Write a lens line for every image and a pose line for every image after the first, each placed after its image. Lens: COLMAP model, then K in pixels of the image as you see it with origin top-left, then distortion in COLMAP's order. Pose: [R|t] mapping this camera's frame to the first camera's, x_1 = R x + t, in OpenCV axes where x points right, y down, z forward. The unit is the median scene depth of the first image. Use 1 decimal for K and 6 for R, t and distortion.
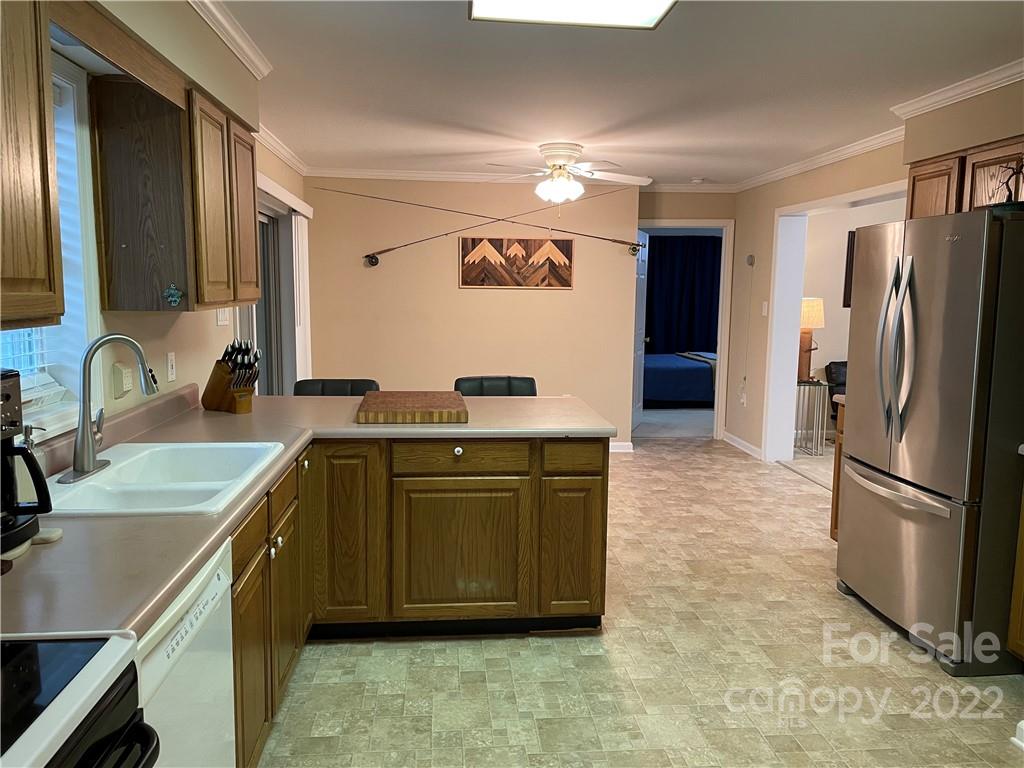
lens RADIAL K [[772.6, 0, 516.2], [0, 772.6, 379.5], [0, 0, 1]] dist [0.086838, -0.115692]
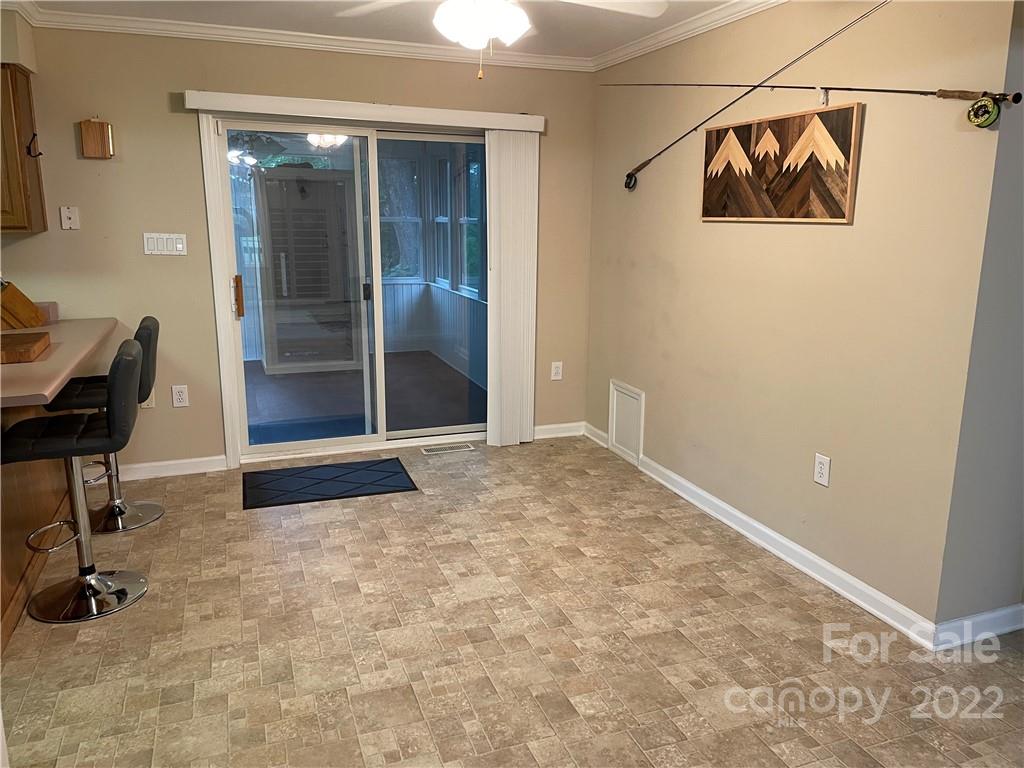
lens RADIAL K [[772.6, 0, 516.2], [0, 772.6, 379.5], [0, 0, 1]] dist [0.086838, -0.115692]
pose [[0.261342, 0.194352, -0.945478, 0.464610], [-0.117019, 0.978674, 0.168831, -0.084977], [0.958127, 0.066516, 0.278511, 0.717505]]
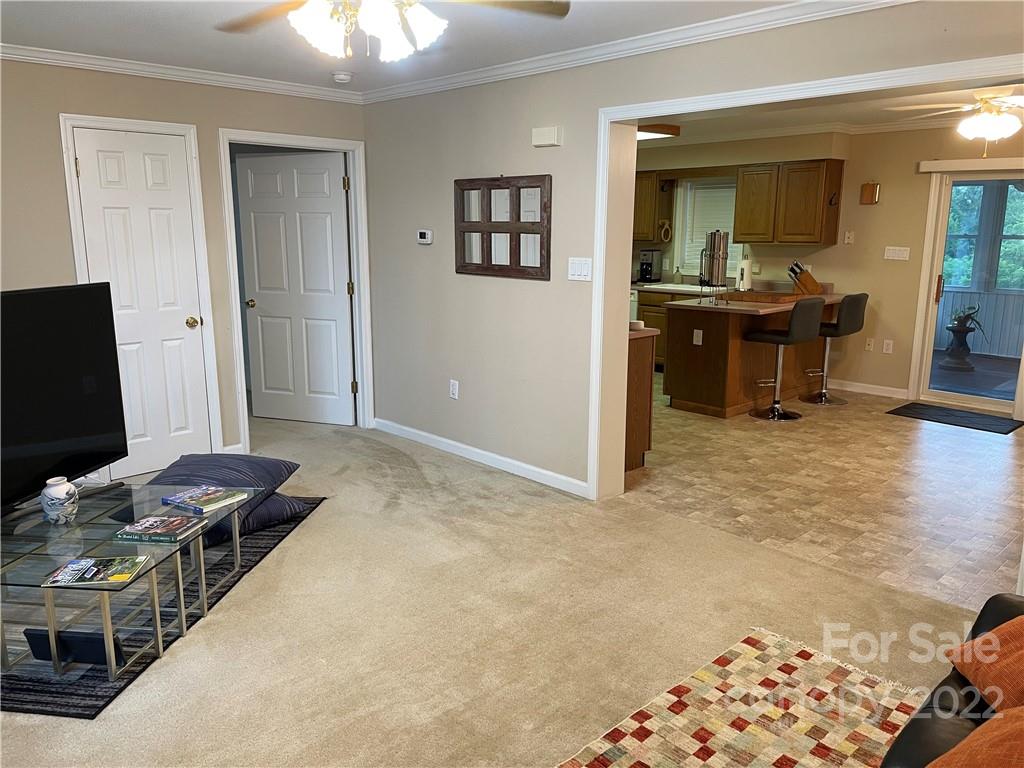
lens RADIAL K [[772.6, 0, 516.2], [0, 772.6, 379.5], [0, 0, 1]] dist [0.086838, -0.115692]
pose [[-0.780179, 0.106561, -0.616413, 0.834382], [-0.087945, 0.956914, 0.276734, -0.136094], [0.619343, 0.270112, -0.737193, 1.119395]]
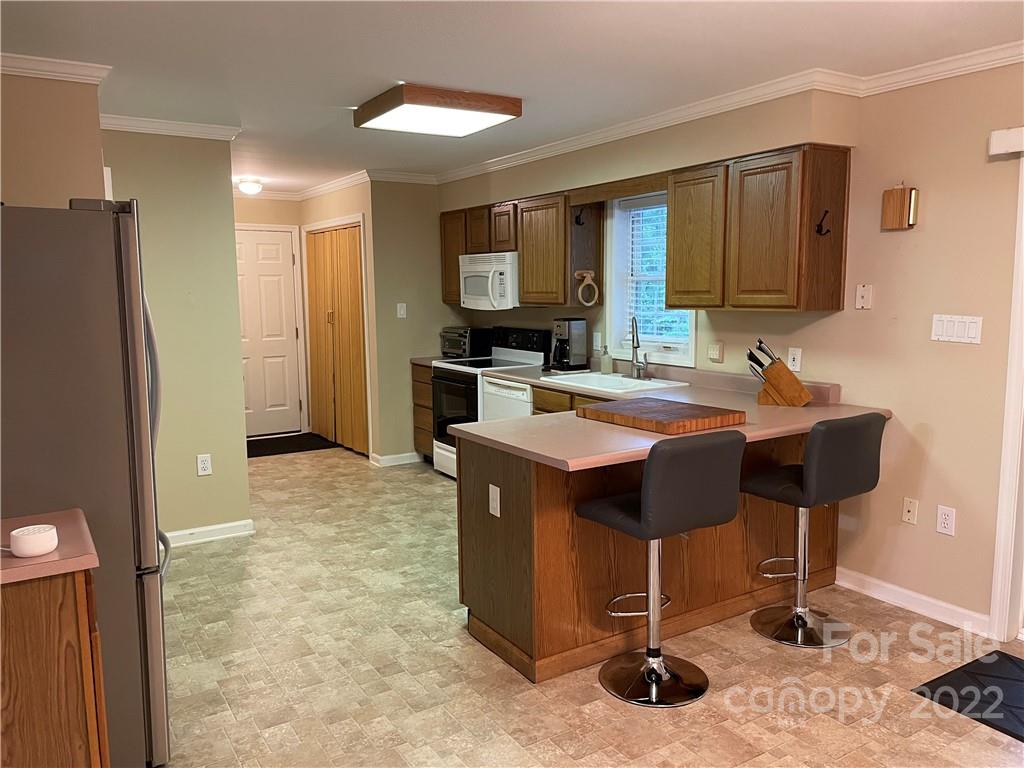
lens RADIAL K [[772.6, 0, 516.2], [0, 772.6, 379.5], [0, 0, 1]] dist [0.086838, -0.115692]
pose [[-0.891038, 0.049978, -0.451169, 0.250887], [-0.055010, 0.974706, 0.216614, -0.113787], [0.450583, 0.217830, -0.865751, 0.930631]]
